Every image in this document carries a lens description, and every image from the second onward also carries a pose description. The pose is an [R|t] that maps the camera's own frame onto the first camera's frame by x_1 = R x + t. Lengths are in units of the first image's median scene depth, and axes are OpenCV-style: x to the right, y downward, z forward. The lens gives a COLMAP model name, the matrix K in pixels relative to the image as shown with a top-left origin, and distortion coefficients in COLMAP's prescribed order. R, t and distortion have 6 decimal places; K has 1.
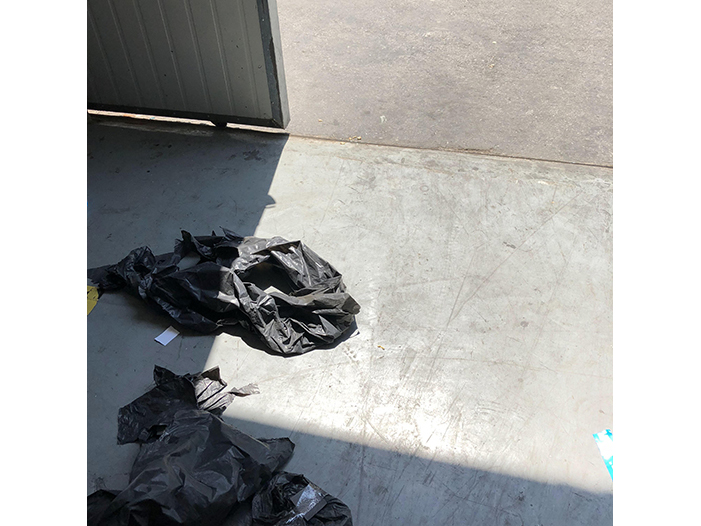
lens RADIAL K [[577.7, 0, 351.6], [0, 577.7, 261.5], [0, 0, 1]] dist [0.014029, -0.006800]
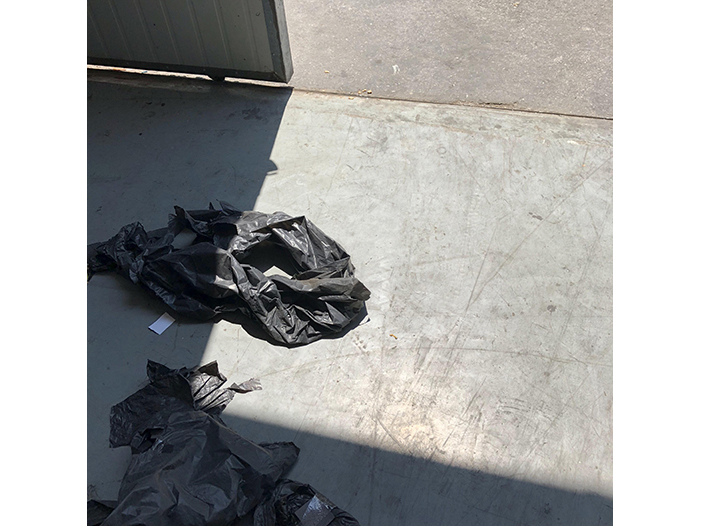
lens RADIAL K [[575.6, 0, 350.5], [0, 575.6, 263.0], [0, 0, 1]] dist [0.004635, 0.012264]
pose [[0.999670, -0.006298, -0.024924, 0.006052], [0.008916, 0.994290, 0.106340, -0.061418], [0.024112, -0.106527, 0.994017, 0.099898]]
